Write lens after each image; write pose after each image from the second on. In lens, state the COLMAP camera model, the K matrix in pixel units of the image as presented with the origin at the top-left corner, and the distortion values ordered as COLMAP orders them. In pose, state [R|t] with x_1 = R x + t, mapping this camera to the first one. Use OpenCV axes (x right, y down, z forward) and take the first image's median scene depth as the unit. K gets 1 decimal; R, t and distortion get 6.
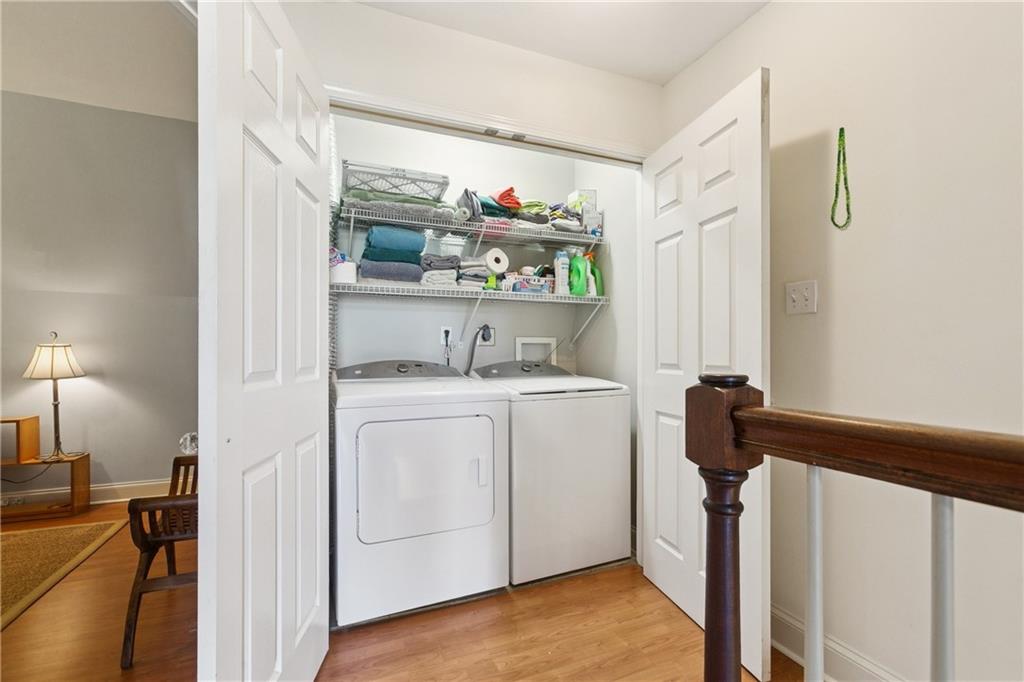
lens RADIAL K [[459.9, 0, 513.0], [0, 459.9, 348.4], [0, 0, 1]] dist [0.003465, 0.000428]
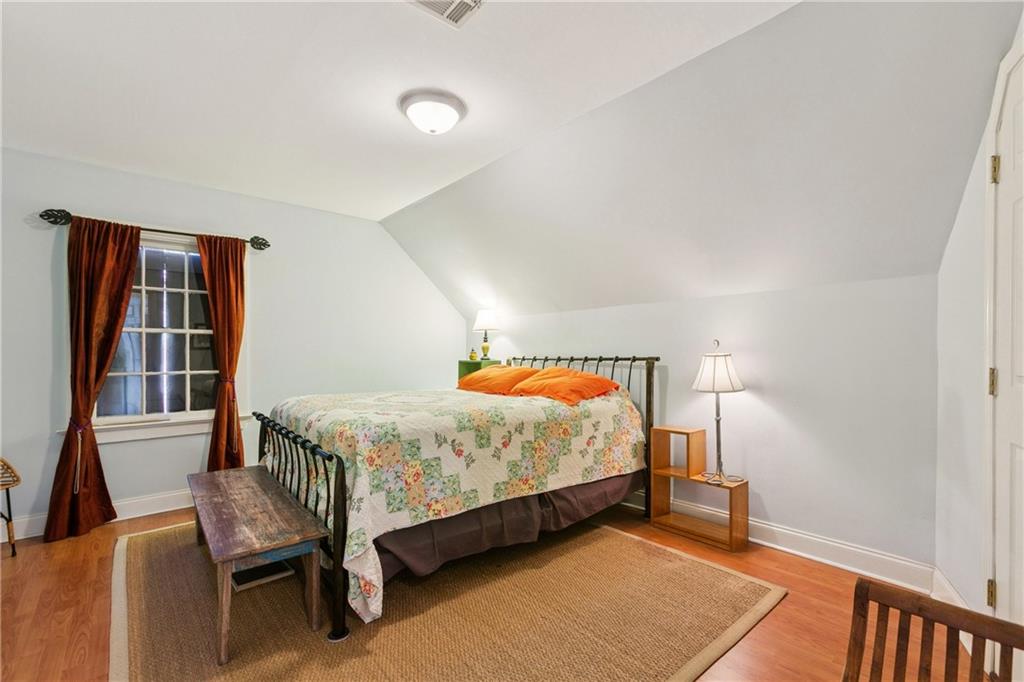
lens RADIAL K [[459.9, 0, 532.1], [0, 459.9, 357.7], [0, 0, 1]] dist [0.003465, 0.000428]
pose [[0.349225, 0.009942, -0.936986, -0.271431], [0.002485, 0.999930, 0.011536, -0.012862], [0.937036, -0.006358, 0.349176, 0.342881]]
